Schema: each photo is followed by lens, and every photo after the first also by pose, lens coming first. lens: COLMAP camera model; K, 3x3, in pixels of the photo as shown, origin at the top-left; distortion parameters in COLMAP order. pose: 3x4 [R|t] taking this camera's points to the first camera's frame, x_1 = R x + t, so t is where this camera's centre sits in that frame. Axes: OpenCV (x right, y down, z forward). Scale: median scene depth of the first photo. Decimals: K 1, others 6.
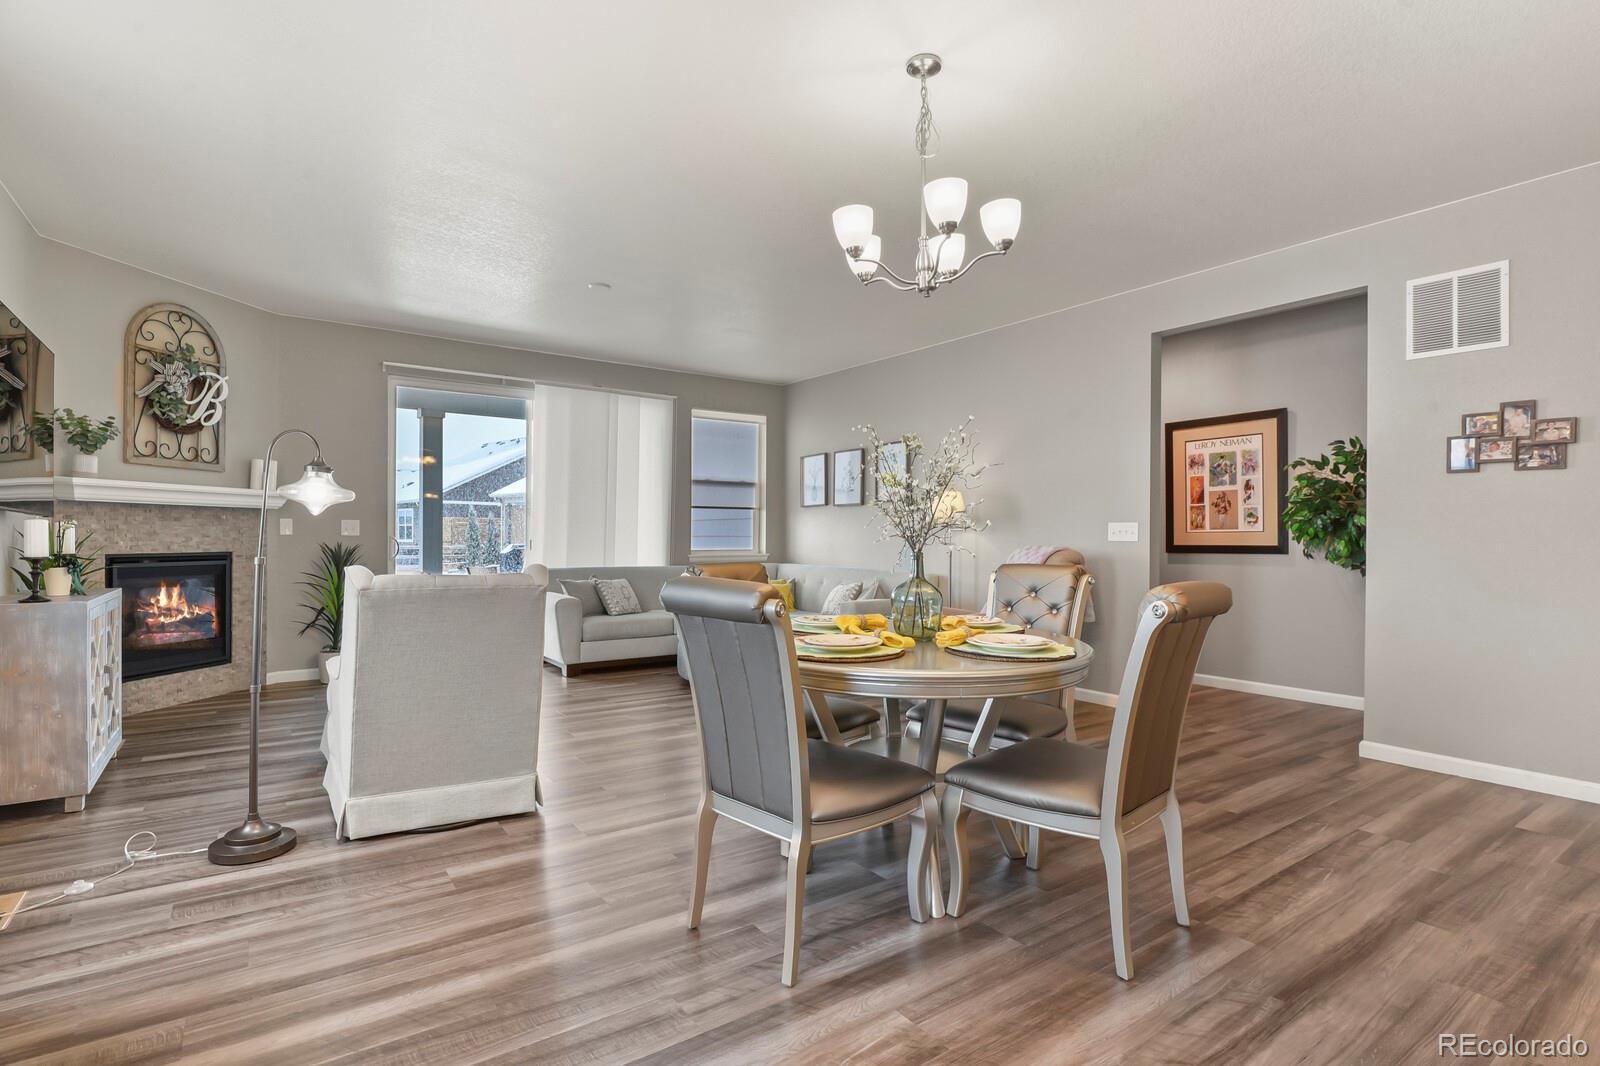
lens RADIAL K [[775.7, 0, 804.2], [0, 775.7, 537.4], [0, 0, 1]] dist [-0.003603, -0.008088]
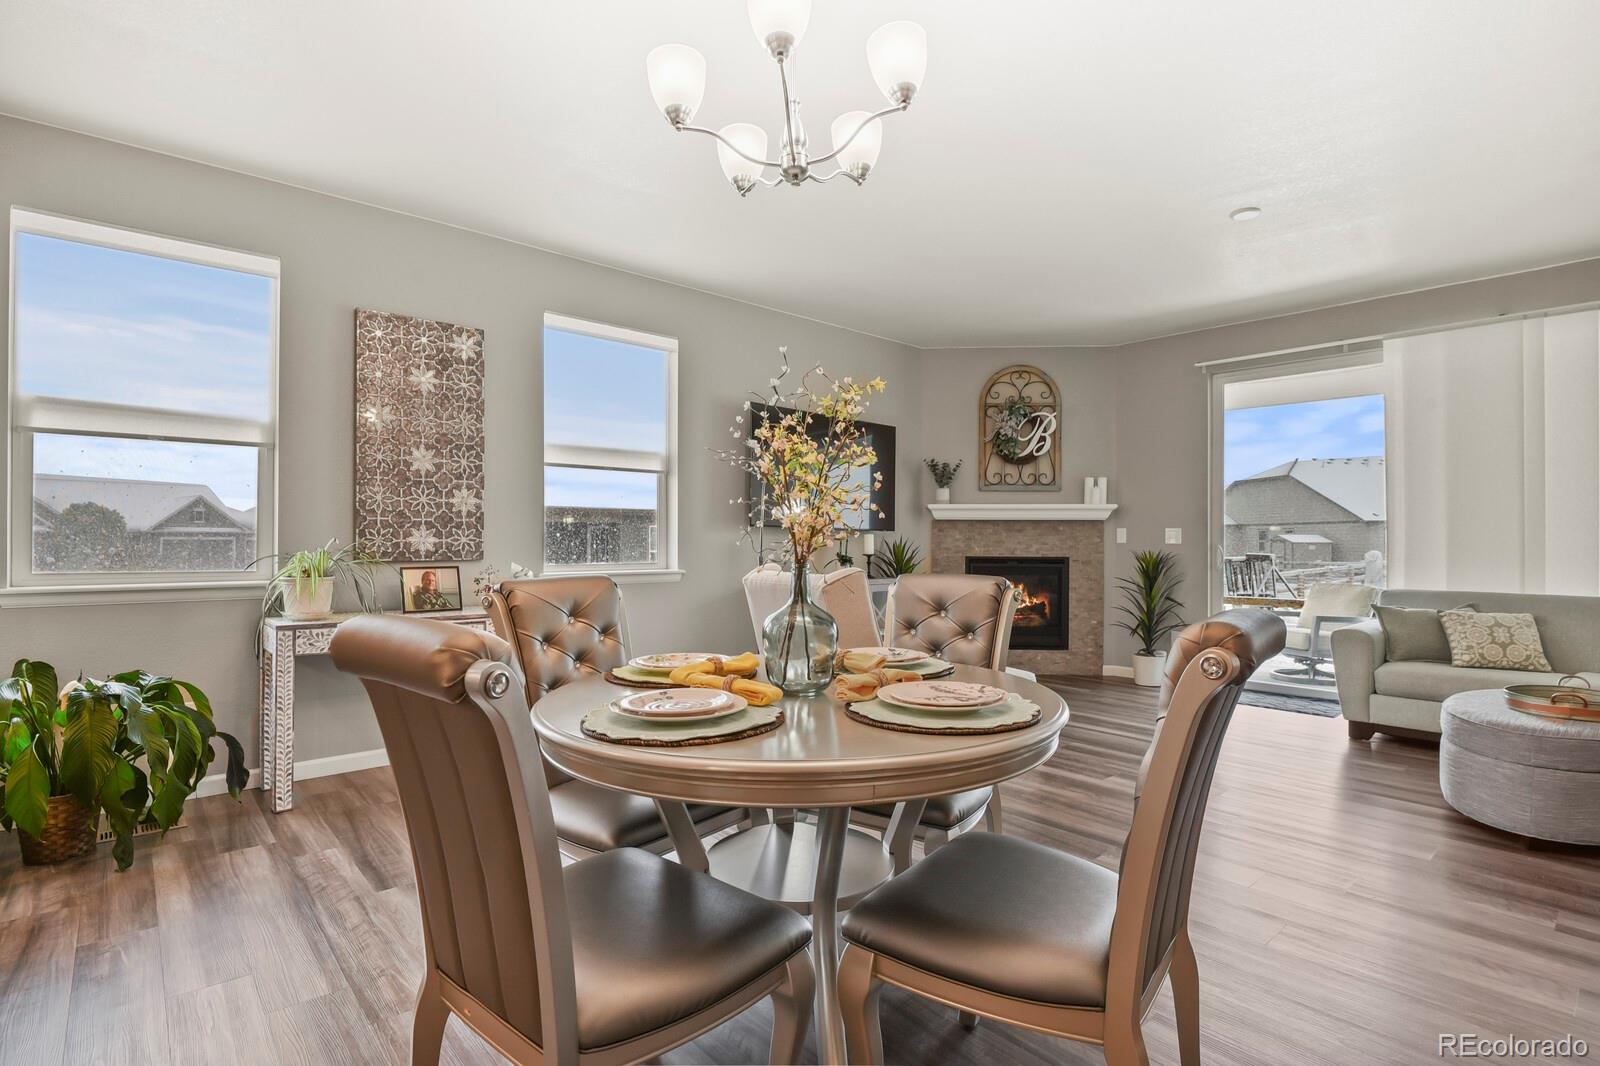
lens RADIAL K [[775.7, 0, 804.2], [0, 775.7, 537.4], [0, 0, 1]] dist [-0.003603, -0.008088]
pose [[0.113398, -0.008640, -0.993512, 0.439374], [-0.005635, 0.999941, -0.009339, 0.001721], [0.993534, 0.006658, 0.113343, 0.493642]]
